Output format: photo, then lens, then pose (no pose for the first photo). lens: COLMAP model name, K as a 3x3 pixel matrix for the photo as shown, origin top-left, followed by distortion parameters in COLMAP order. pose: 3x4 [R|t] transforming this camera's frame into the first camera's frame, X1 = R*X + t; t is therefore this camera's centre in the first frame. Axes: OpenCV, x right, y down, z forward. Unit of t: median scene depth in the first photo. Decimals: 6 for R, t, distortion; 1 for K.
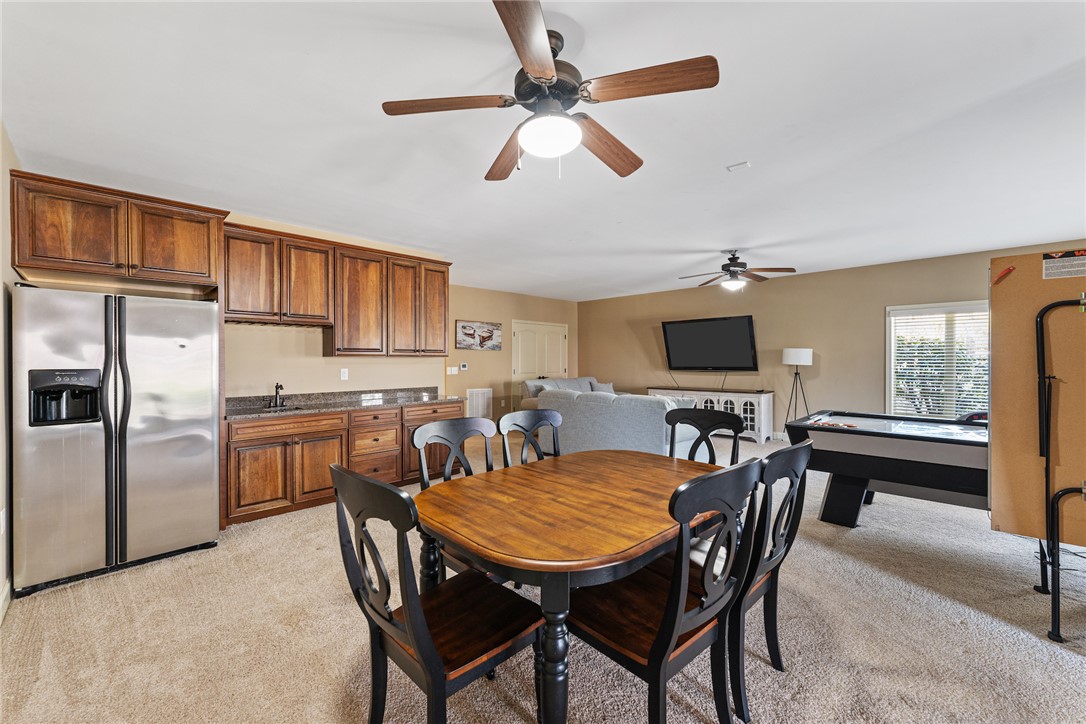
lens RADIAL K [[437.4, 0, 543.0], [0, 437.4, 362.0], [0, 0, 1]] dist [-0.008709, 0.000080]
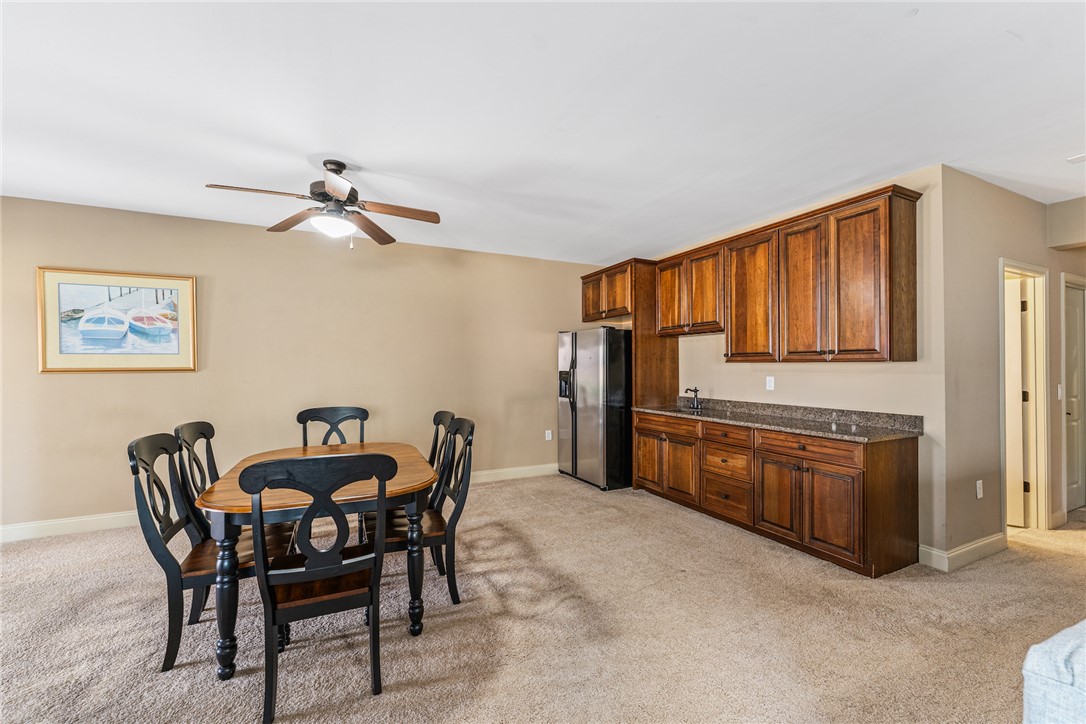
lens RADIAL K [[437.4, 0, 543.0], [0, 437.4, 362.0], [0, 0, 1]] dist [-0.008709, 0.000080]
pose [[-0.338512, -0.005077, -0.940948, 0.519067], [-0.001287, 0.999987, -0.004932, -0.008525], [0.940961, -0.000458, -0.338514, 0.931942]]
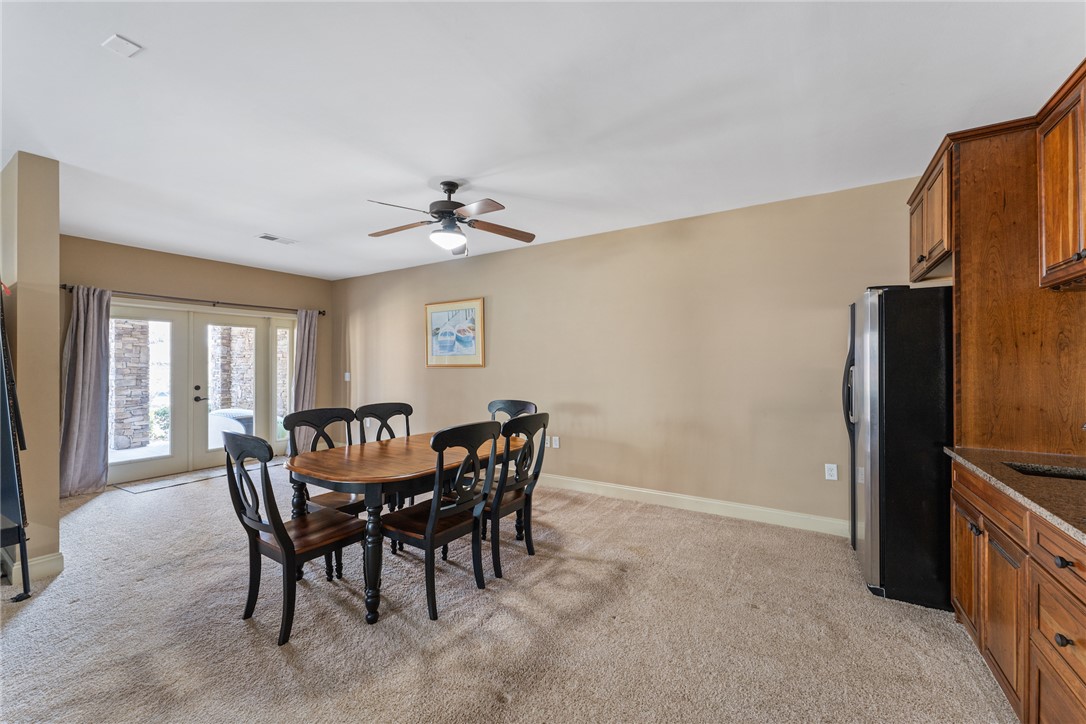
lens RADIAL K [[434.3, 0, 541.6], [0, 434.3, 365.9], [0, 0, 1]] dist [0.008452, 0.000100]
pose [[-0.977033, 0.014637, -0.212585, 0.014122], [0.011503, 0.999806, 0.015973, -0.014000], [0.212778, 0.013161, -0.977012, 1.172724]]
